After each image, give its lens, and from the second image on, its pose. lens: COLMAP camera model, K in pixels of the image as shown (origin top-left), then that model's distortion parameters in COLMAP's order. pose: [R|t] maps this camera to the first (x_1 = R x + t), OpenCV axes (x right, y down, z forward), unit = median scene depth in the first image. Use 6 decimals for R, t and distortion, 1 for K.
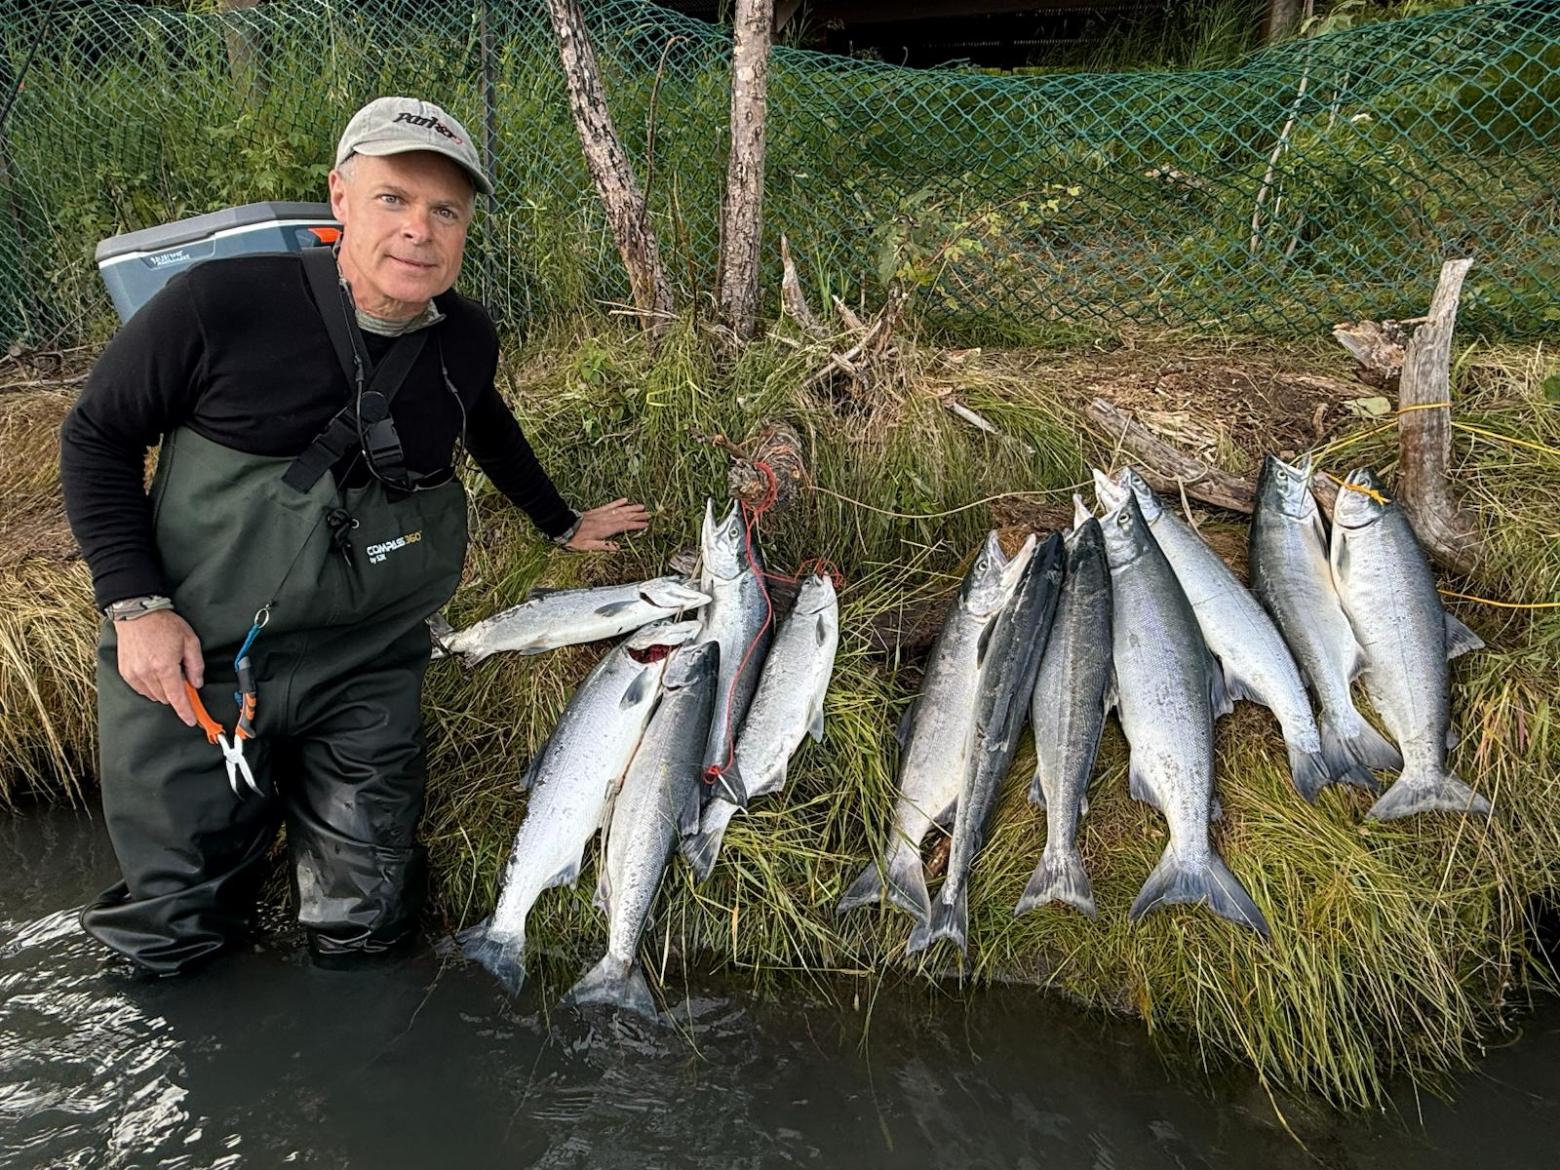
lens RADIAL K [[986.5, 0, 780.0], [0, 986.5, 585.0], [0, 0, 1]] dist [-0.001851, -0.000131]
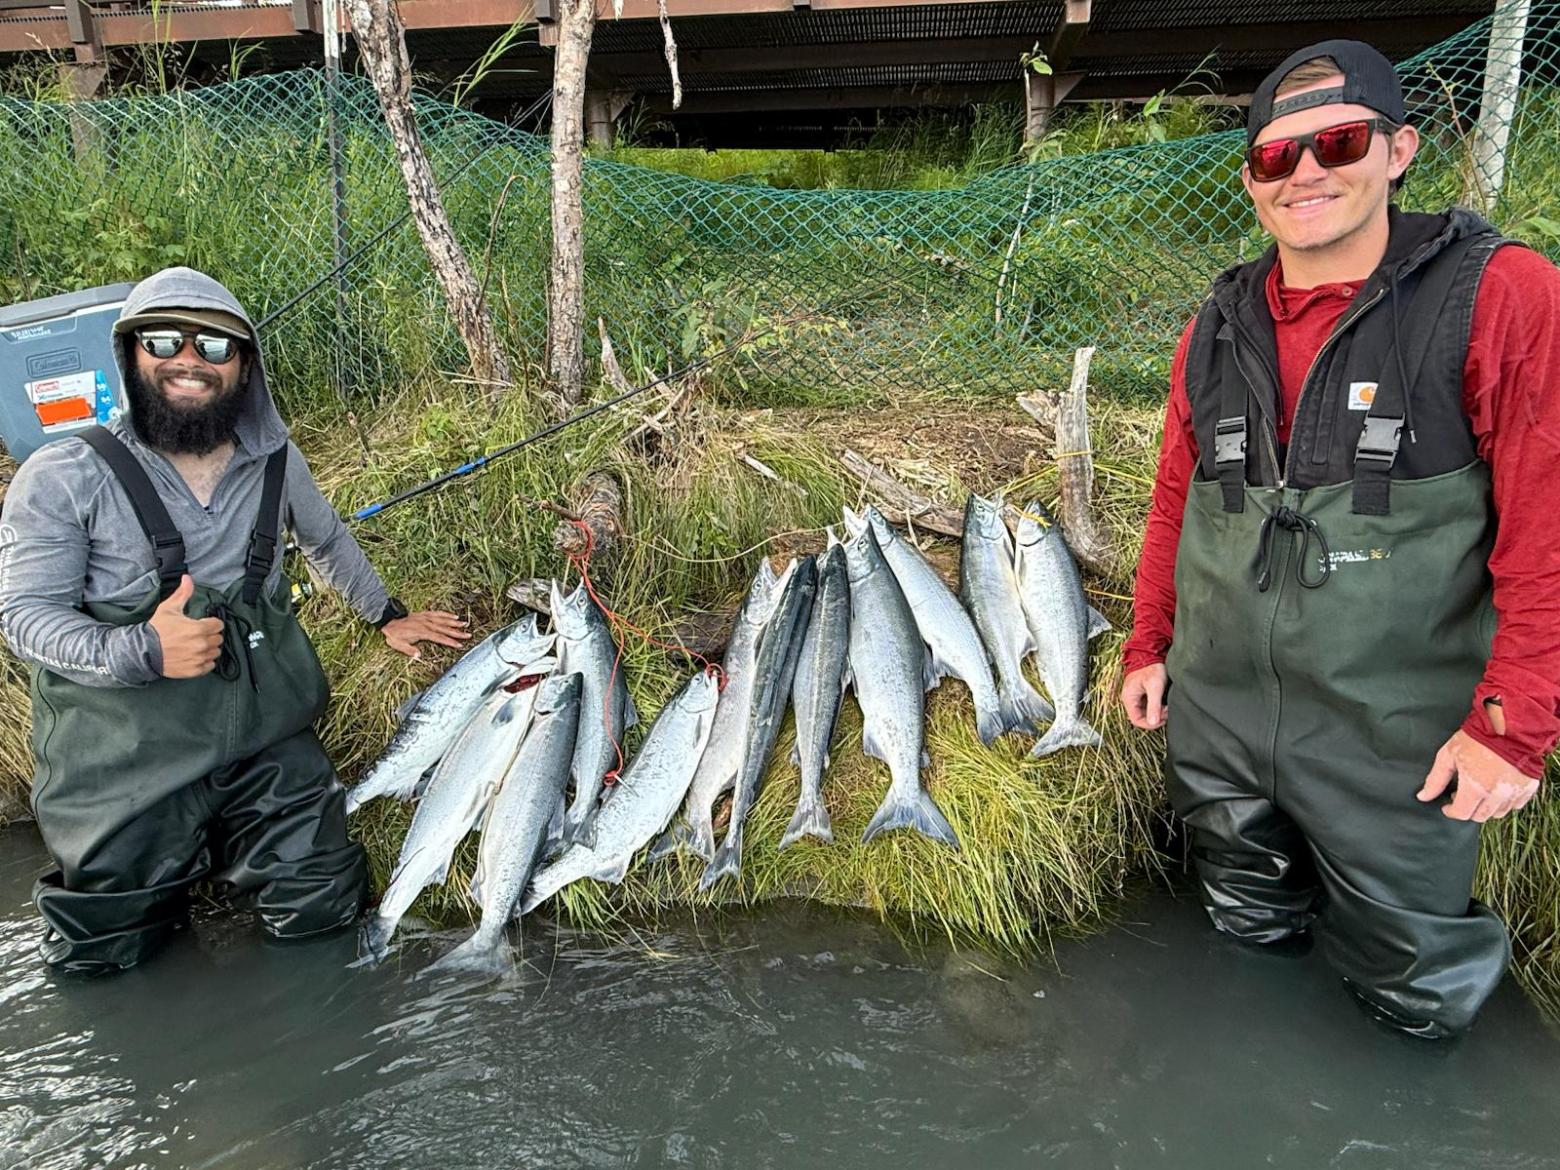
lens RADIAL K [[946.2, 0, 780.0], [0, 946.2, 585.0], [0, 0, 1]] dist [-0.001997, 0.001853]
pose [[0.989617, -0.035183, 0.139358, 0.052501], [0.040830, 0.998448, -0.037871, 0.022954], [-0.137809, 0.043167, 0.989518, -0.163953]]
